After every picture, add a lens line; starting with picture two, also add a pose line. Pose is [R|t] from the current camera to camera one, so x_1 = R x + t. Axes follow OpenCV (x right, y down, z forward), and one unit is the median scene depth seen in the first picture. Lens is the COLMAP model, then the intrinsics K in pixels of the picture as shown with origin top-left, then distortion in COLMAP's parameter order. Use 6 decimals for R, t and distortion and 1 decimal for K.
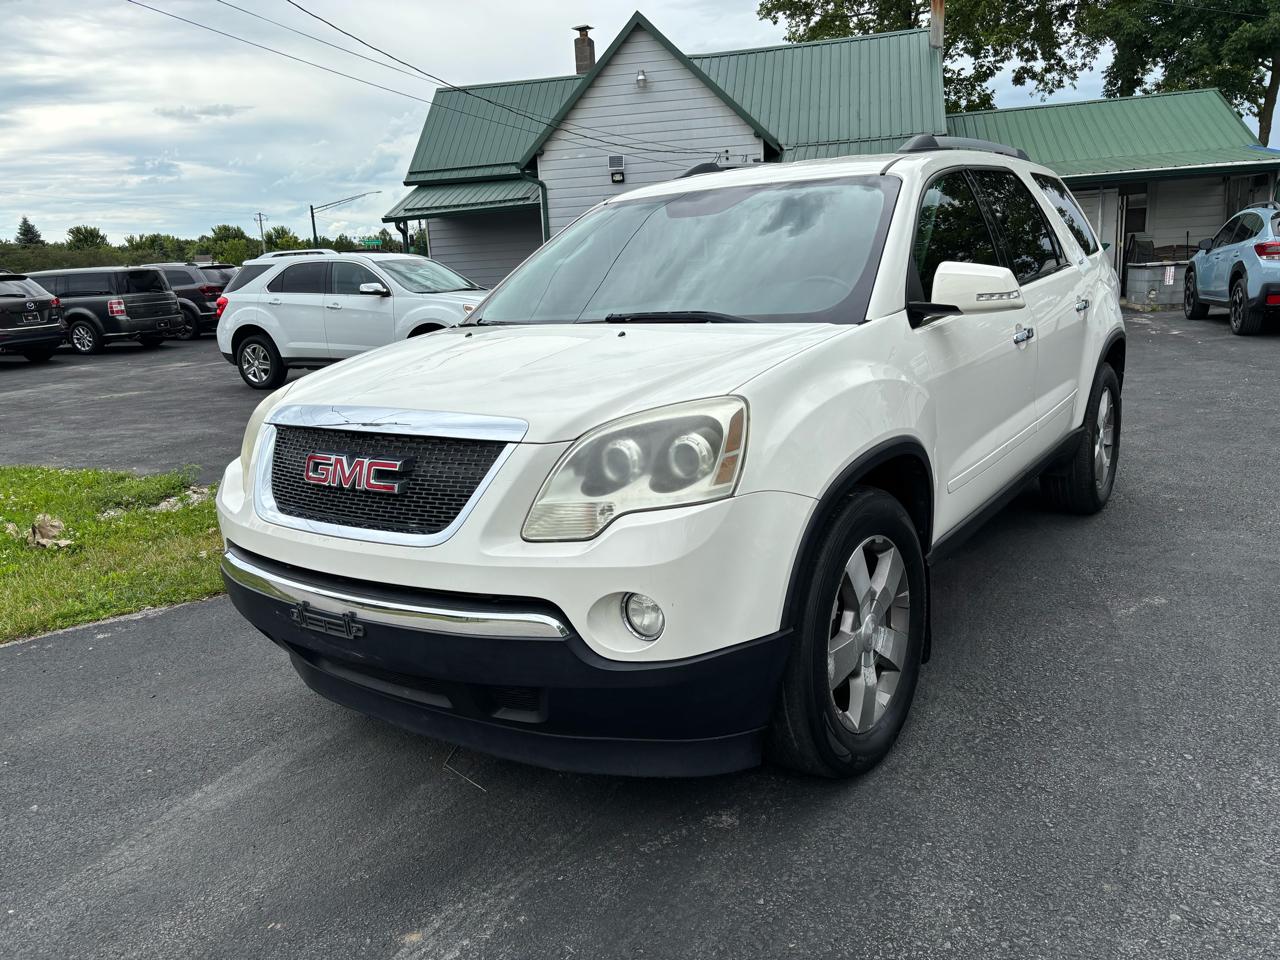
lens RADIAL K [[987.3, 0, 640.0], [0, 987.3, 480.0], [0, 0, 1]] dist [0.061326, -0.072215]
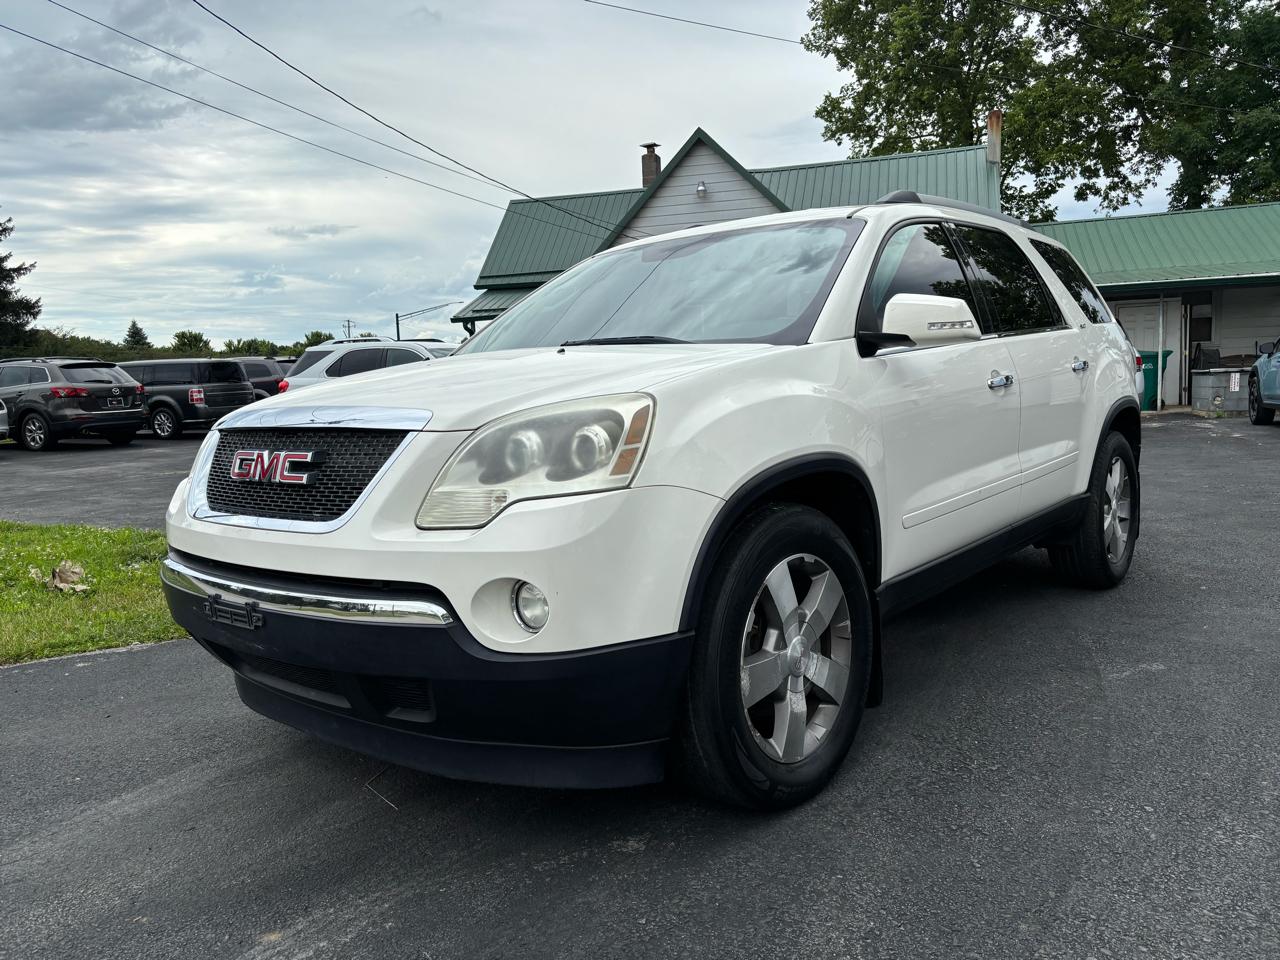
lens RADIAL K [[985.8, 0, 635.9], [0, 985.8, 471.7], [0, 0, 1]] dist [0.056710, -0.063233]
pose [[0.996827, 0.025459, -0.075418, 0.127411], [-0.034124, 0.992671, -0.115931, 0.083354], [0.071913, 0.118137, 0.990390, 0.021764]]
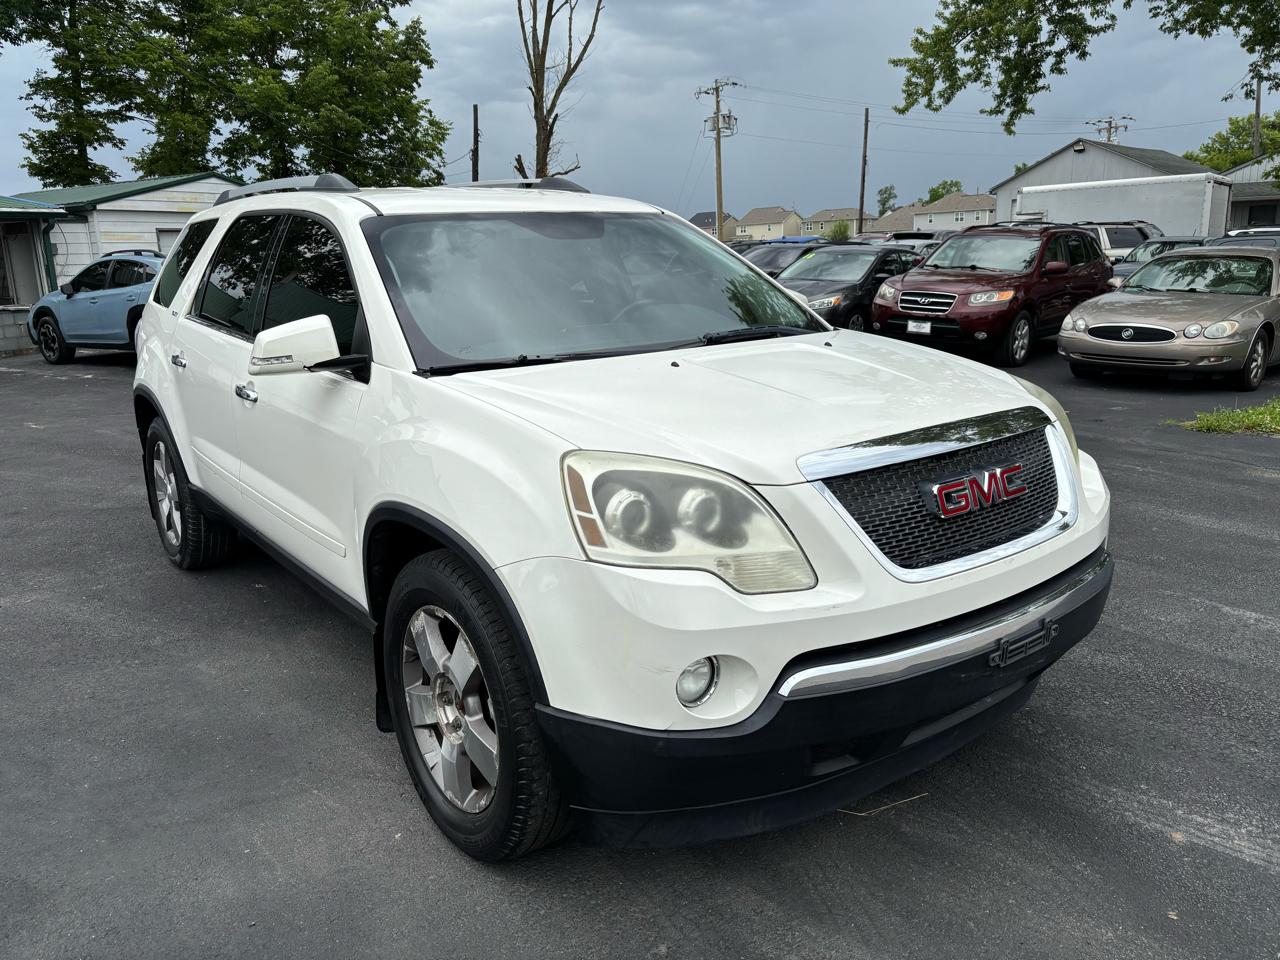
lens RADIAL K [[985.8, 0, 635.9], [0, 985.8, 471.7], [0, 0, 1]] dist [0.056710, -0.063233]
pose [[0.300496, -0.169534, 0.938595, -1.036103], [0.221710, 0.969536, 0.104141, -0.158989], [-0.927657, 0.176802, 0.328929, 0.806603]]
